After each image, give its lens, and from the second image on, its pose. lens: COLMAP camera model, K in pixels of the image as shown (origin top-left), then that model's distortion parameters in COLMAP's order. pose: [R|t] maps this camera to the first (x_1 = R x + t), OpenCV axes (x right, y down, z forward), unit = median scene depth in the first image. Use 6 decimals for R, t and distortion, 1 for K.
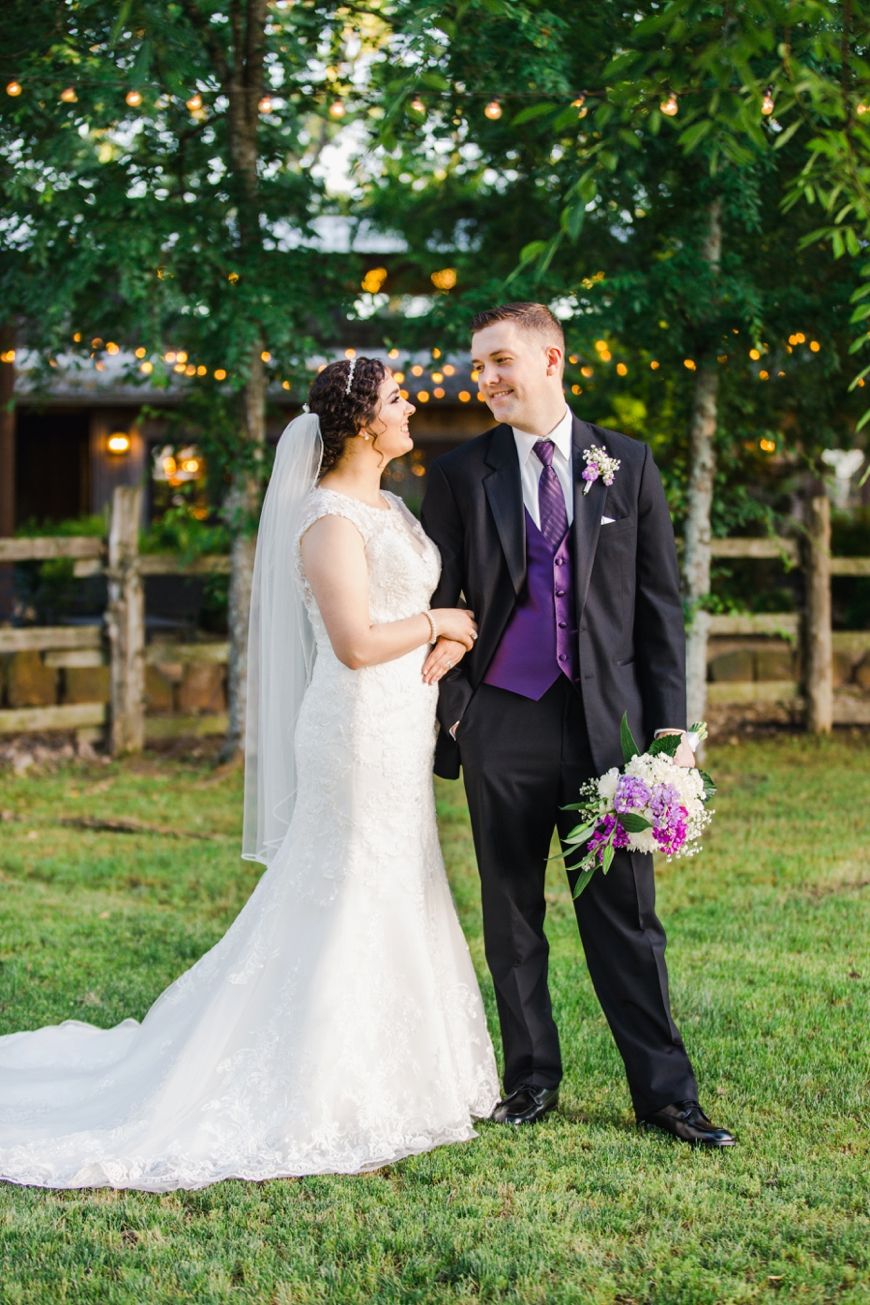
lens RADIAL K [[2614.2, 0, 433.0], [0, 2614.2, 651.8], [0, 0, 1]] dist [-0.036119, 0.000000]
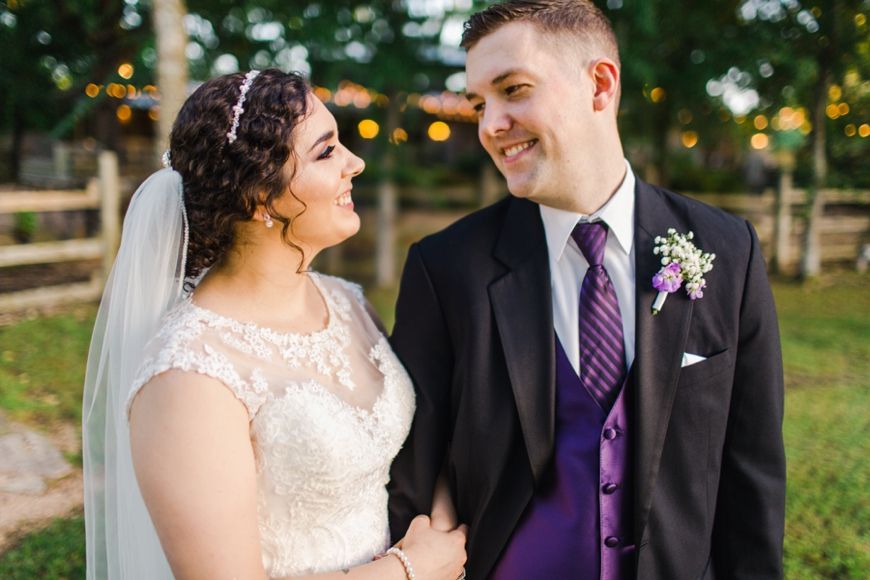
lens RADIAL K [[892.1, 0, 441.3], [0, 892.1, 291.0], [0, 0, 1]] dist [0.006725, 0.000000]
pose [[0.997767, 0.033768, -0.057626, 0.020657], [-0.026743, 0.992583, 0.118588, -0.088776], [0.061203, -0.116782, 0.991270, 0.797411]]
